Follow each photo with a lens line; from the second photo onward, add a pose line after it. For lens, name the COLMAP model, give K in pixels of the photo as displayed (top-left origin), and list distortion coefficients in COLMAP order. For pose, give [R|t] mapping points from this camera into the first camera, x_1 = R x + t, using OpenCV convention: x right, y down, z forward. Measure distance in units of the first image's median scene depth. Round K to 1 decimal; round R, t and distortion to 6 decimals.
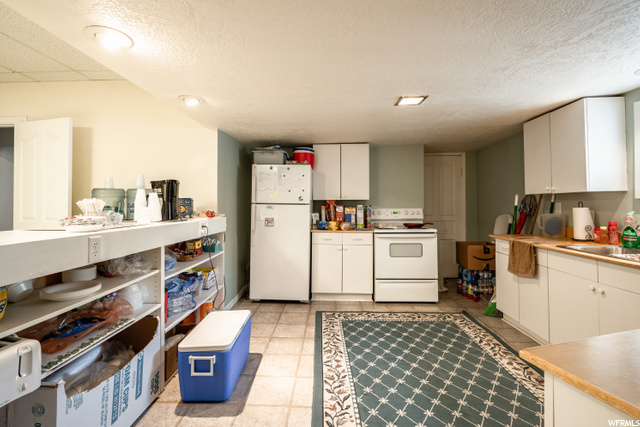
lens RADIAL K [[303.0, 0, 318.5], [0, 303.0, 201.1], [0, 0, 1]] dist [-0.000312, 0.000045]
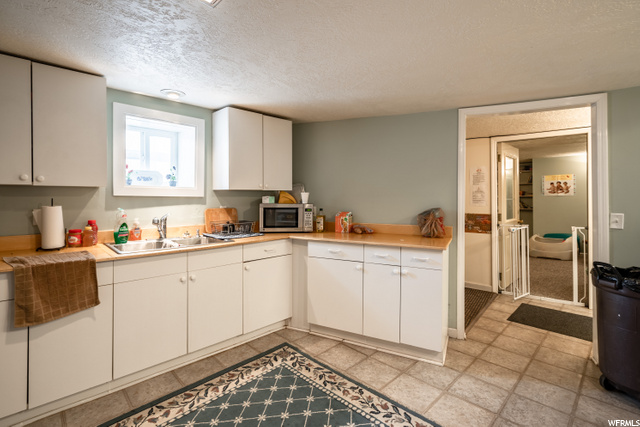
lens RADIAL K [[303.0, 0, 318.5], [0, 303.0, 201.1], [0, 0, 1]] dist [-0.000312, 0.000045]
pose [[-0.720028, -0.009932, 0.693874, -0.162488], [-0.013862, 0.999904, -0.000071, -0.000531], [-0.693807, -0.009670, -0.720097, 1.260516]]
